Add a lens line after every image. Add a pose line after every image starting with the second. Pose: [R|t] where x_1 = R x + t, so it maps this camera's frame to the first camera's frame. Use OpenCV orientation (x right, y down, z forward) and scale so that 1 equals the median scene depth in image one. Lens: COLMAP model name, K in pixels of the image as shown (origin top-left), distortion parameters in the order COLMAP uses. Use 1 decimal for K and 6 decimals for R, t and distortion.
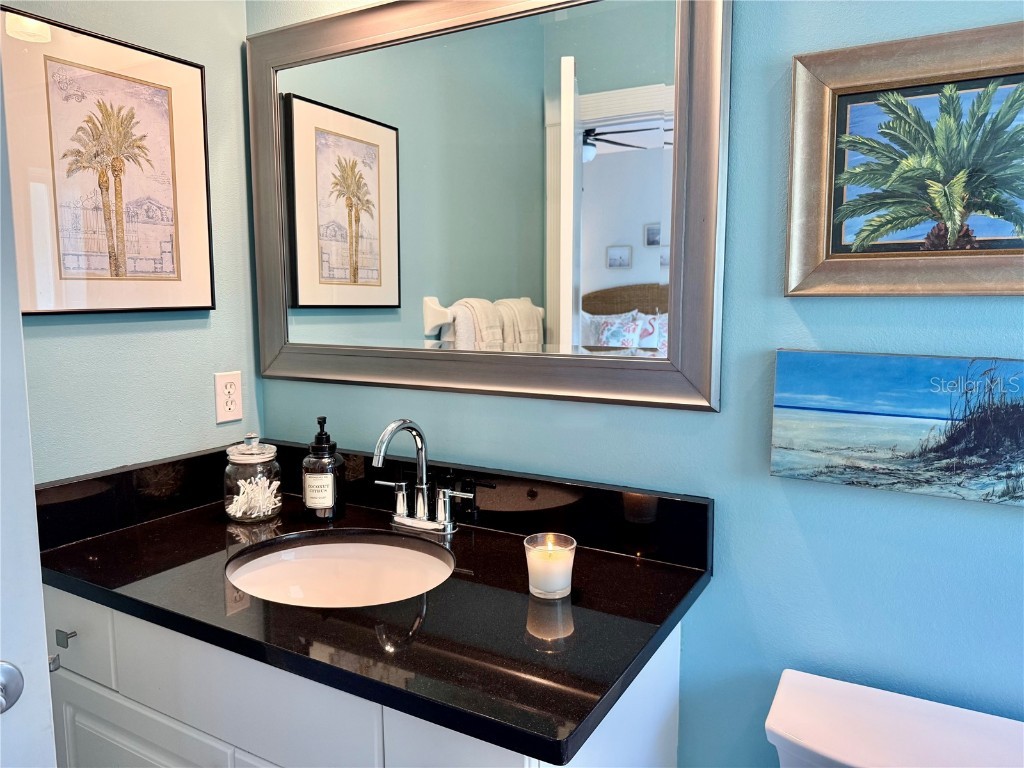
lens RADIAL K [[725.7, 0, 512.0], [0, 725.7, 384.0], [0, 0, 1]] dist [0.055671, -0.073105]
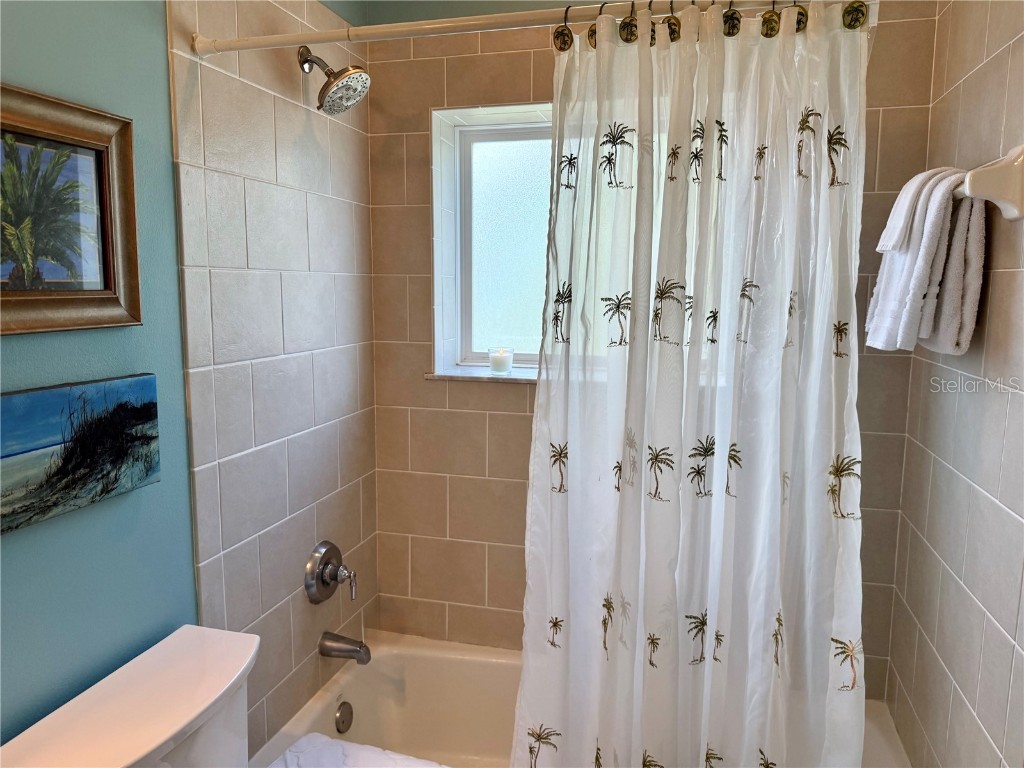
lens RADIAL K [[740.6, 0, 516.8], [0, 740.6, 385.7], [0, 0, 1]] dist [0.000886, 0.000682]
pose [[-0.271679, -0.129980, 0.953570, -0.652503], [0.109806, 0.980180, 0.164891, -0.146839], [-0.956103, 0.149505, -0.252022, 0.614822]]
